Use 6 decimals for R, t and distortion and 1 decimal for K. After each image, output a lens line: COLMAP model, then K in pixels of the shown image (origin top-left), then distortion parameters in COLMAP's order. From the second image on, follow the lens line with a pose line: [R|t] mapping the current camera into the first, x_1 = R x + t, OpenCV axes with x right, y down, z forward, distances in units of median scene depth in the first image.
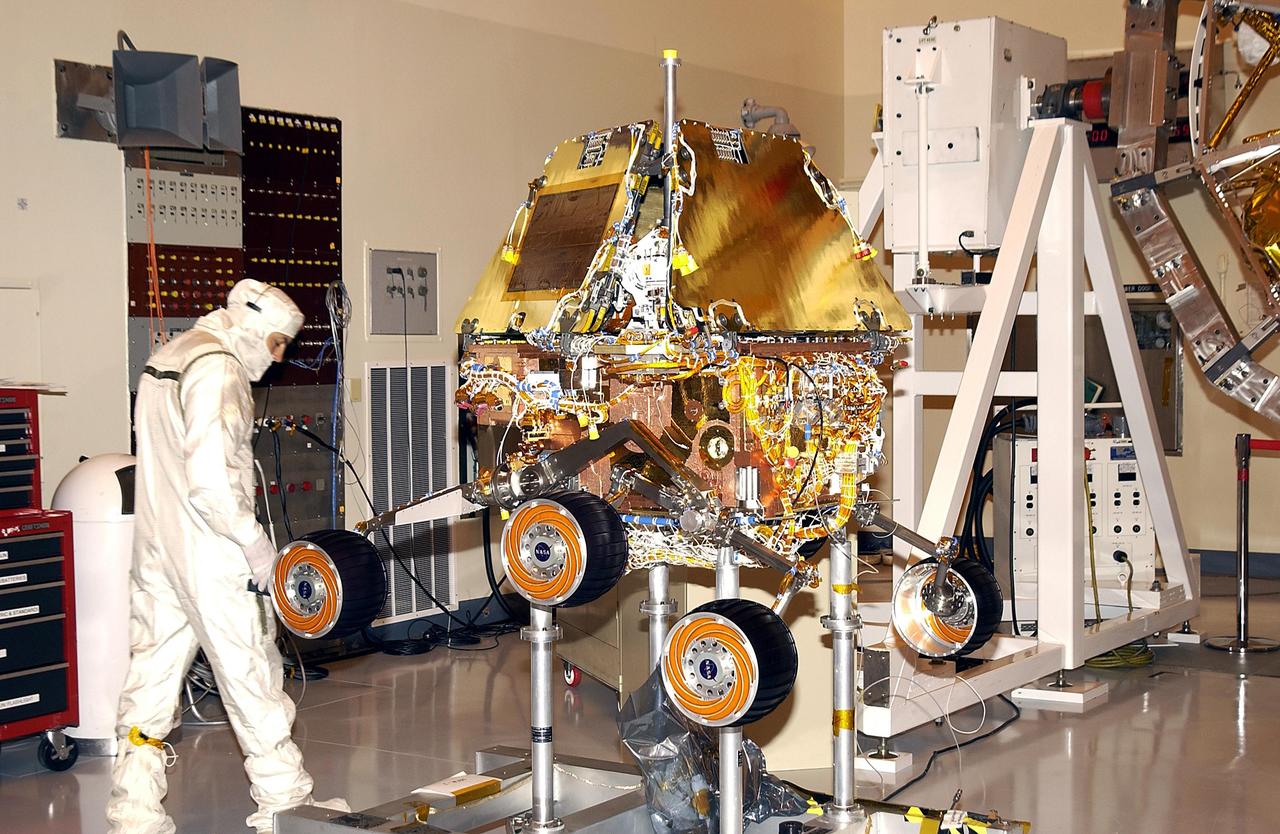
lens RADIAL K [[1847.0, 0, 640.0], [0, 1847.0, 417.0], [0, 0, 1]] dist [-0.000168, 0.031673]
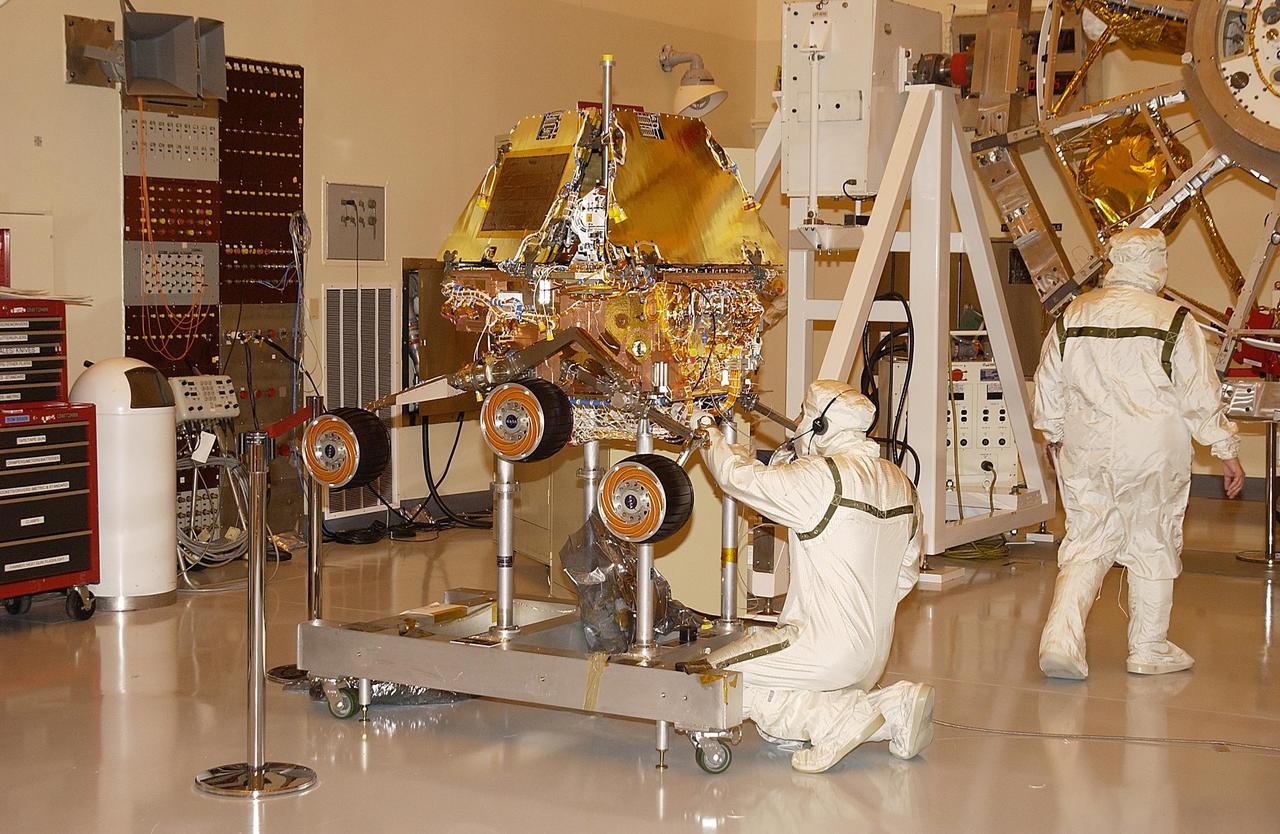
lens RADIAL K [[1975.3, 0, 640.0], [0, 1975.3, 417.0], [0, 0, 1]] dist [0.037322, 0.096635]
pose [[0.998775, 0.012682, 0.047832, -0.015164], [-0.014284, 0.999343, 0.033313, 0.010512], [-0.047378, -0.033956, 0.998300, -0.264916]]
